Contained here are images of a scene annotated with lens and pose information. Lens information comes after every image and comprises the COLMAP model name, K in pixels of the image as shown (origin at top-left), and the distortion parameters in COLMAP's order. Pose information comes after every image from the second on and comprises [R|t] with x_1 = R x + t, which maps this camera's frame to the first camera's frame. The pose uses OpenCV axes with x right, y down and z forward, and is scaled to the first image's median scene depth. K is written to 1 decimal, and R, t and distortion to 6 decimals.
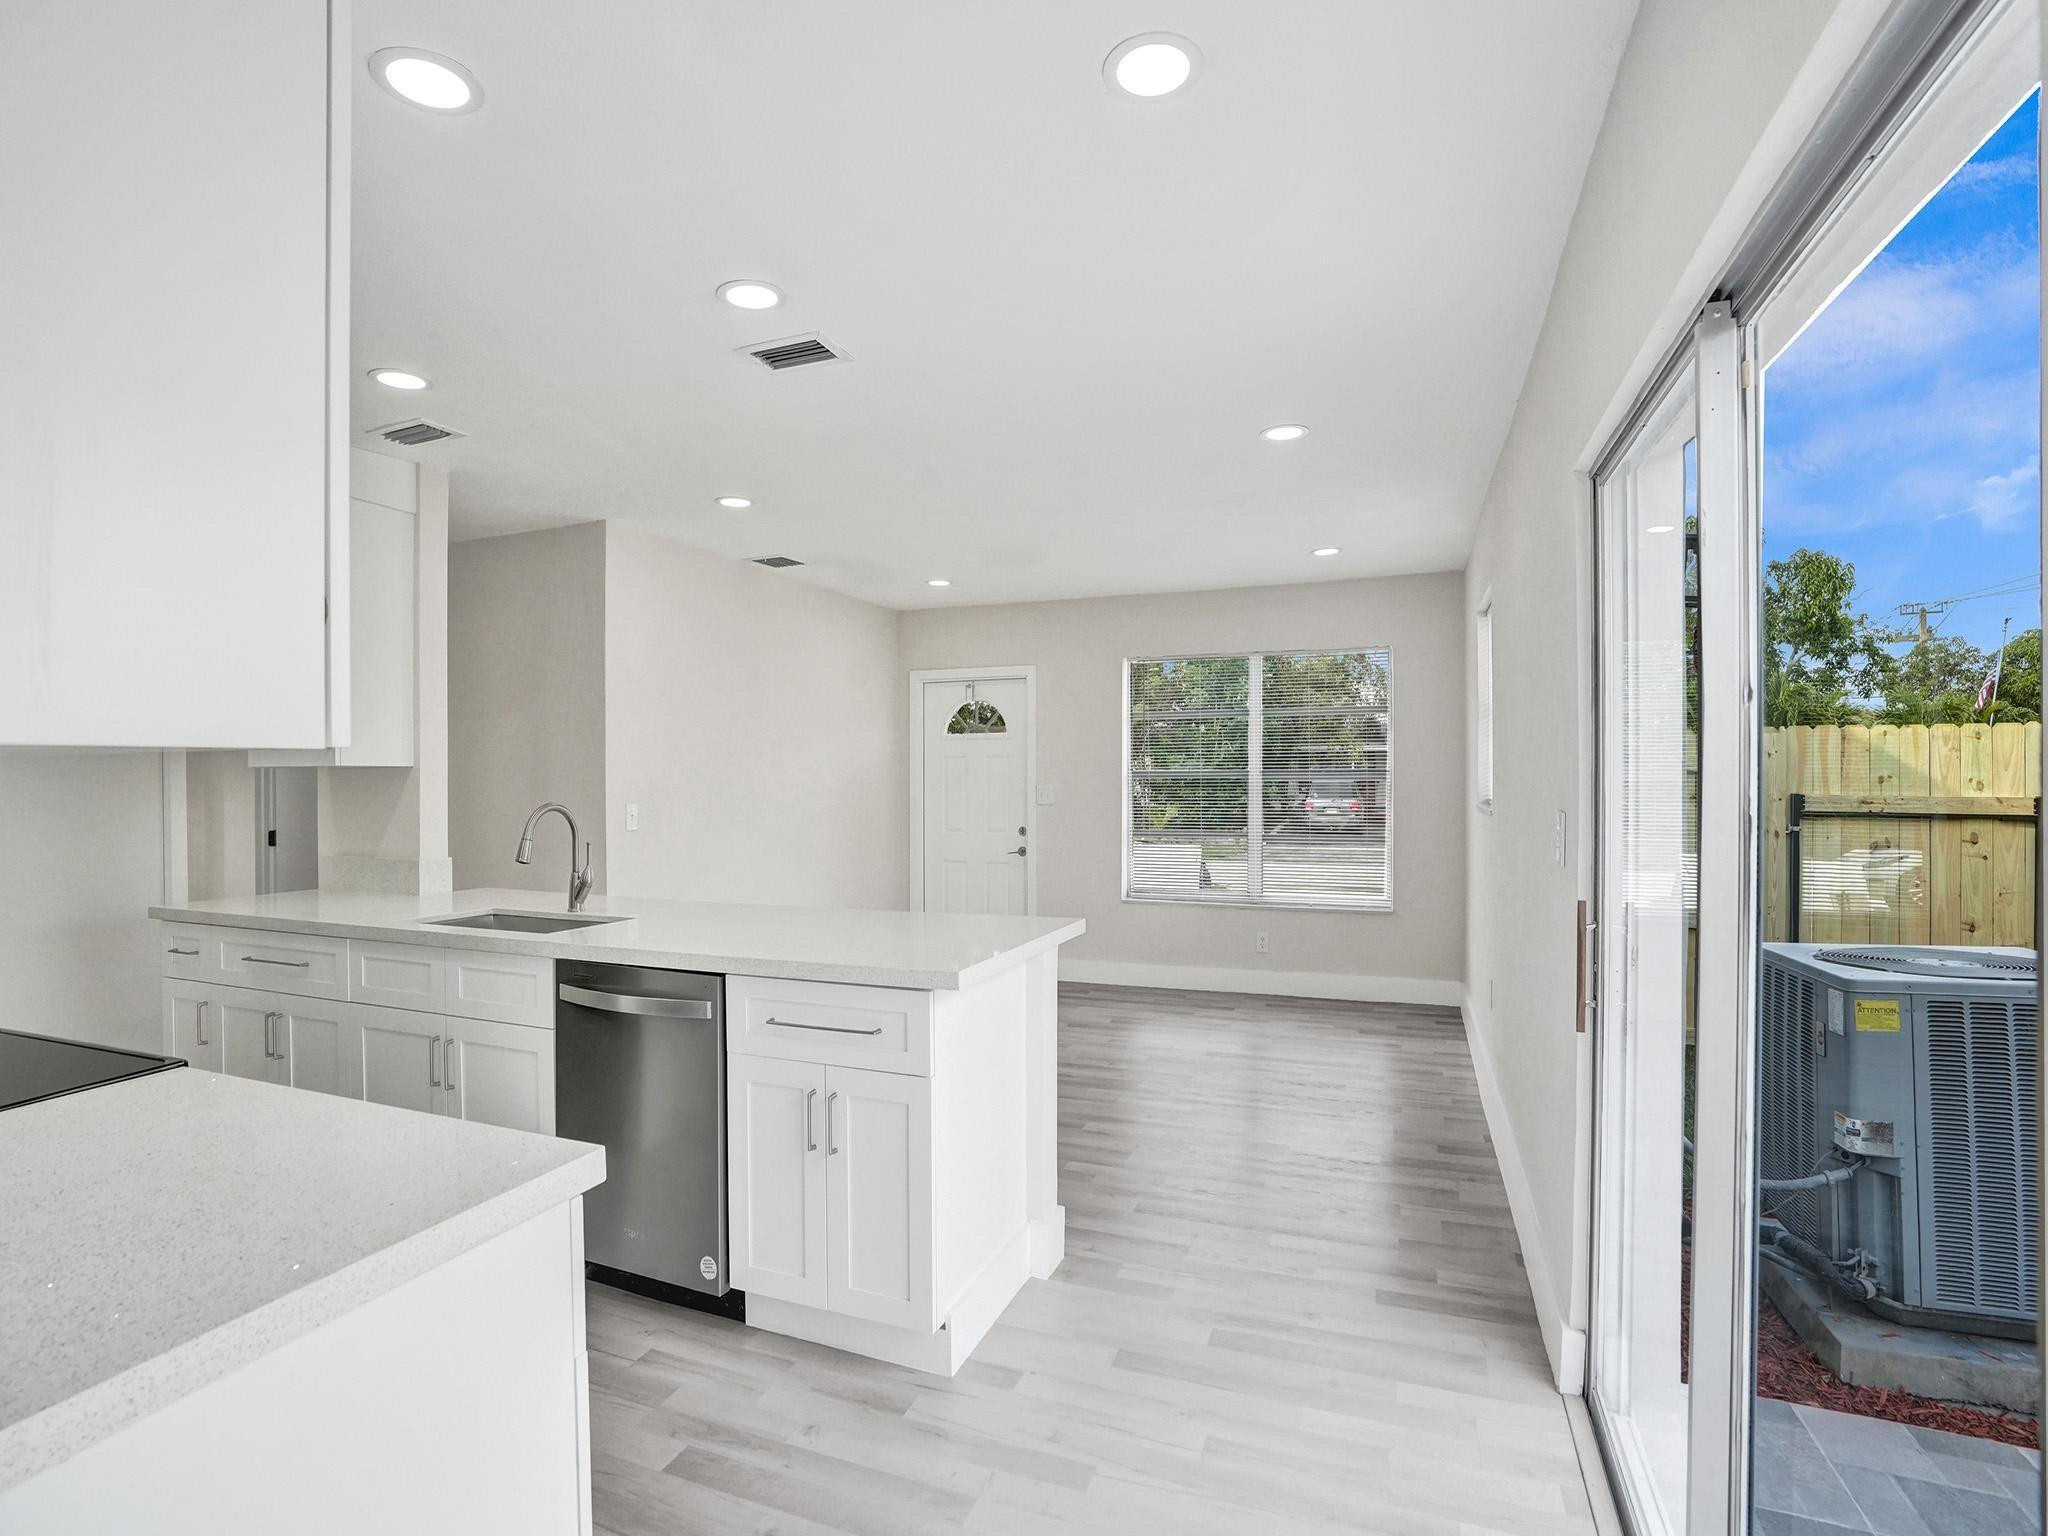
lens RADIAL K [[979.0, 0, 1031.7], [0, 979.0, 767.0], [0, 0, 1]] dist [-0.068773, 0.029380]
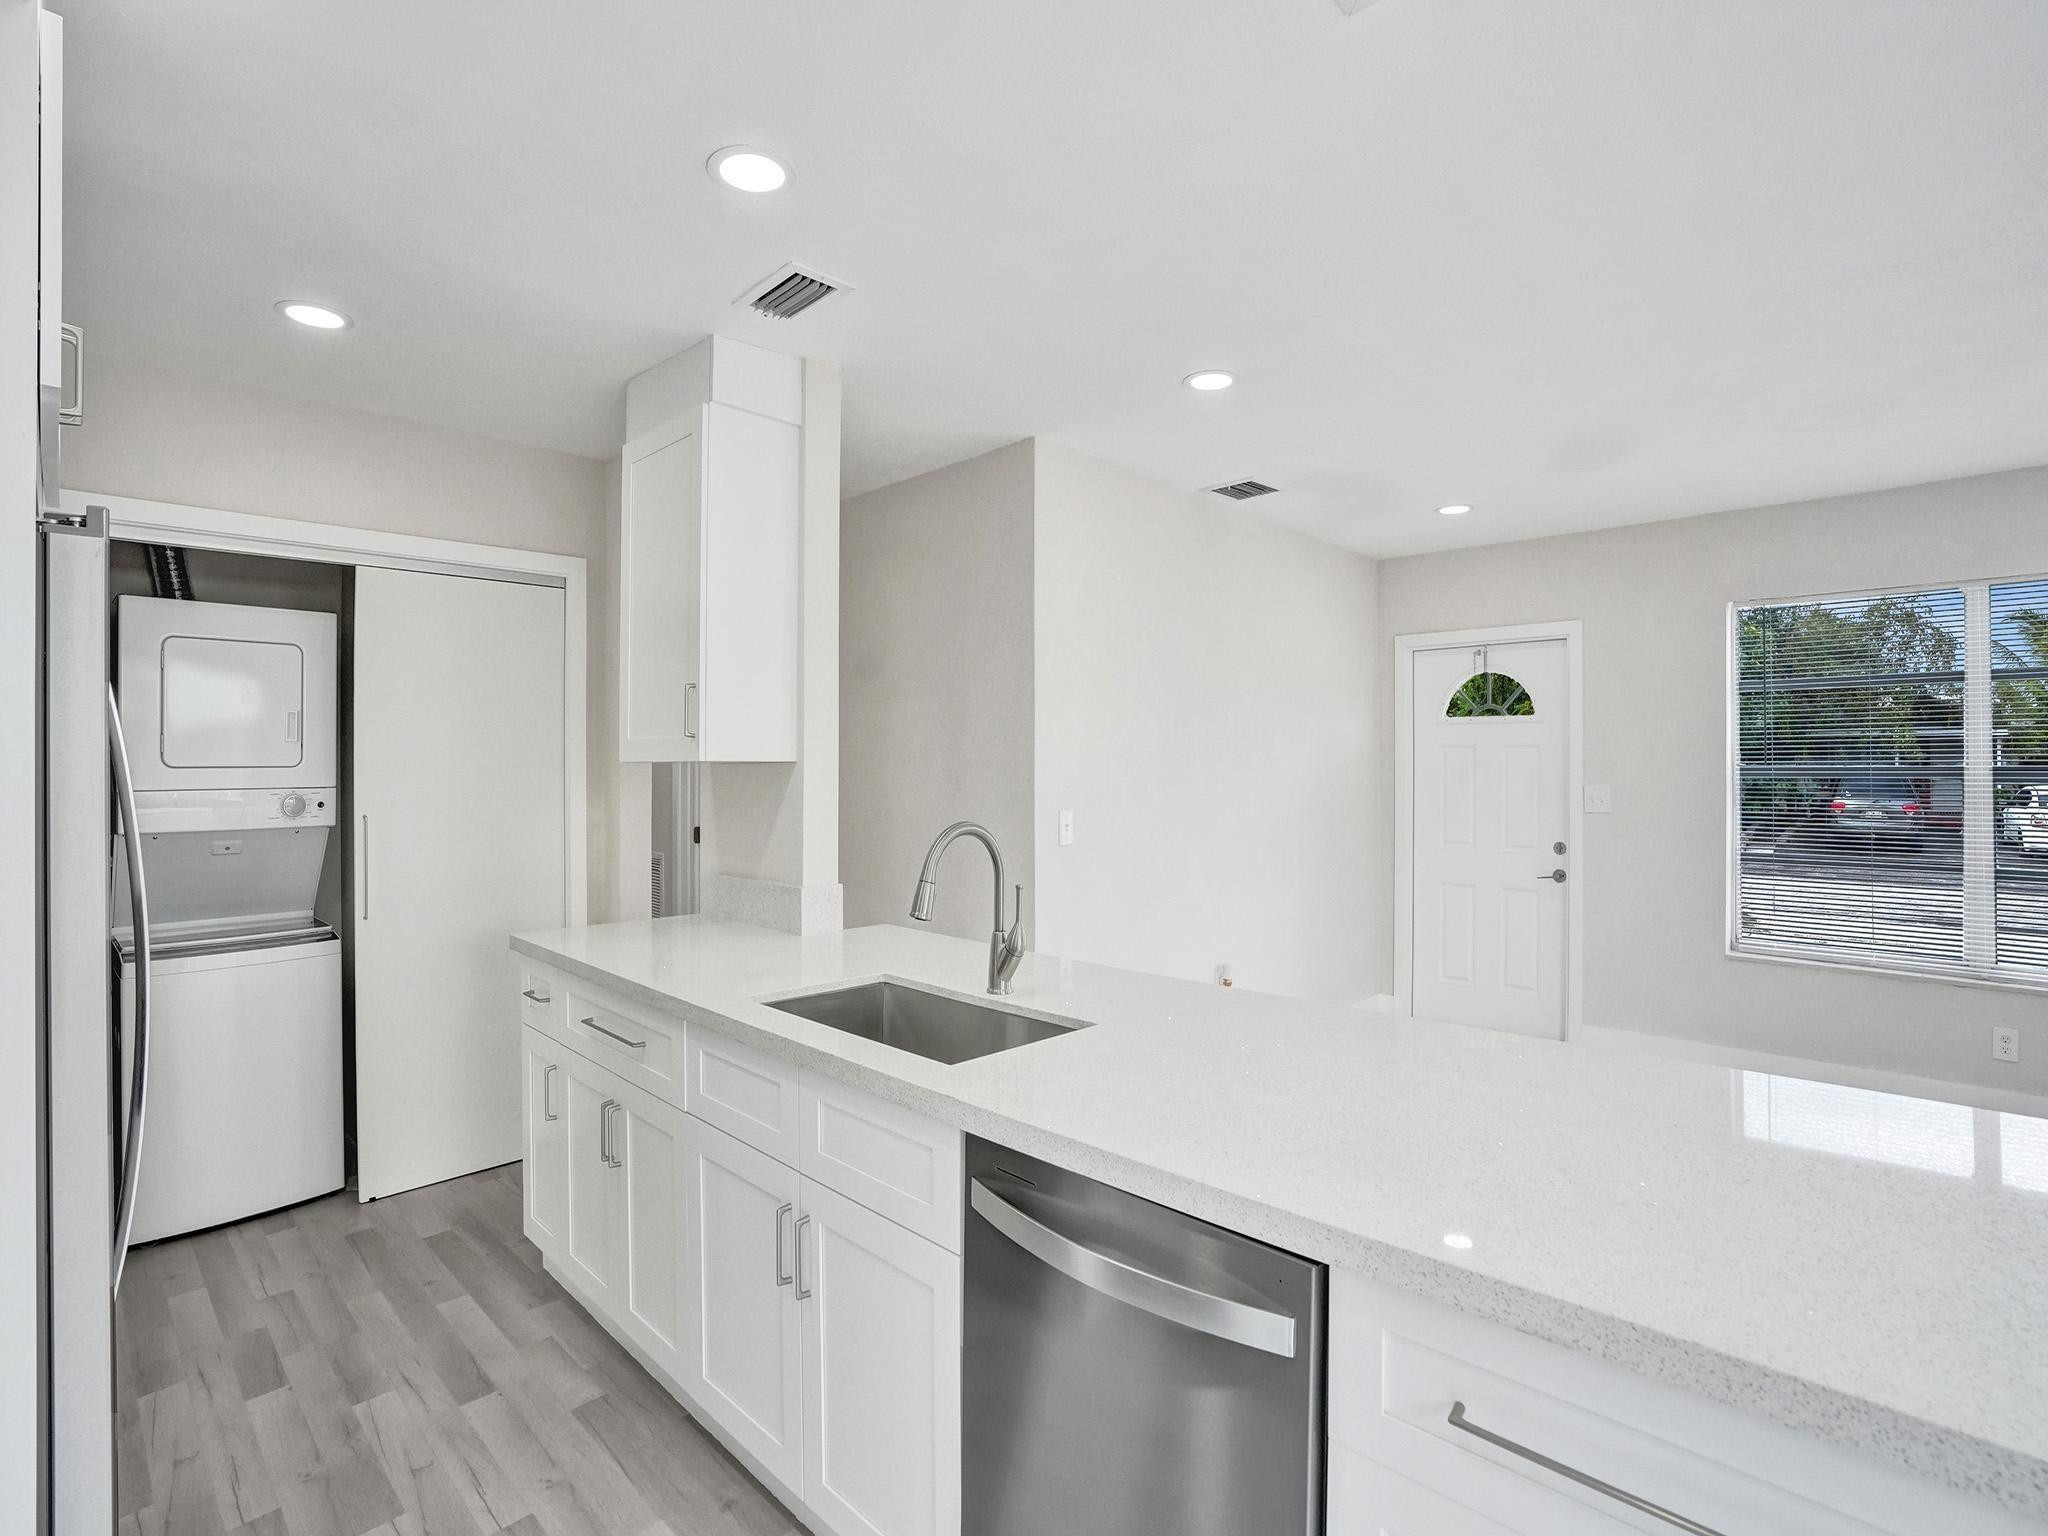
lens RADIAL K [[971.7, 0, 1039.0], [0, 971.7, 756.6], [0, 0, 1]] dist [-0.059371, 0.021406]
pose [[0.922027, 0.002449, -0.387119, -0.142784], [-0.002154, 0.999997, 0.001195, -0.004508], [0.387120, -0.000268, 0.922029, 0.297896]]
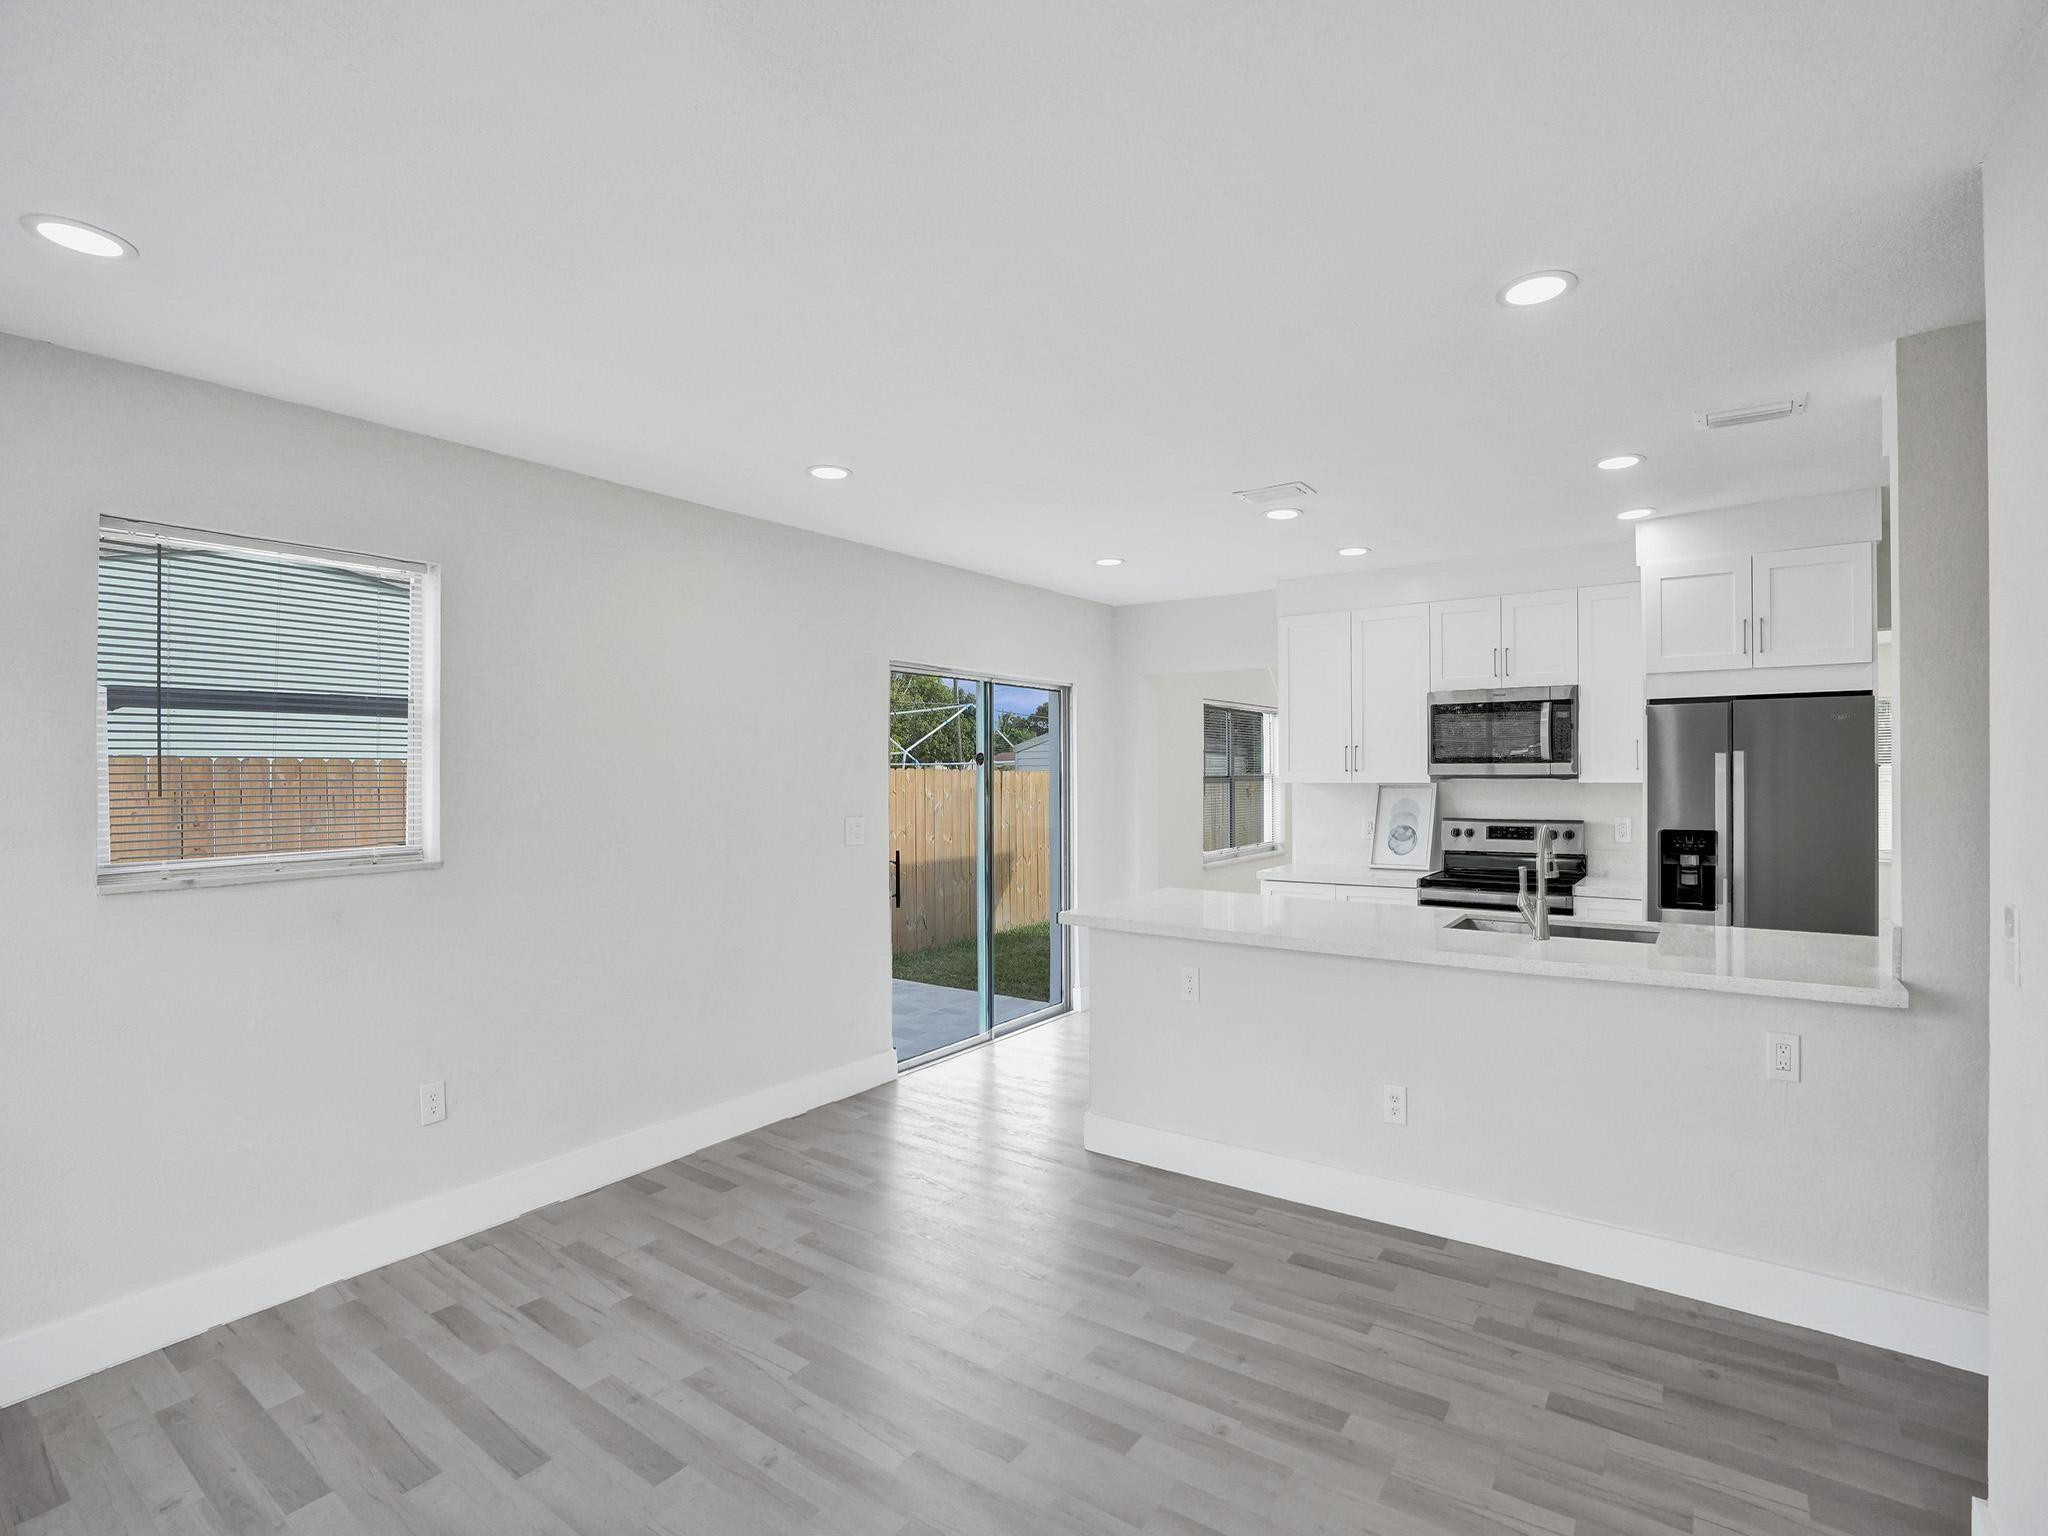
lens RADIAL K [[979.0, 0, 1031.7], [0, 979.0, 767.0], [0, 0, 1]] dist [-0.068773, 0.029380]
pose [[-0.966085, 0.019412, 0.257494, -0.160704], [0.017323, 0.999796, -0.010381, -0.016239], [-0.257643, -0.005569, -0.966224, 1.463259]]
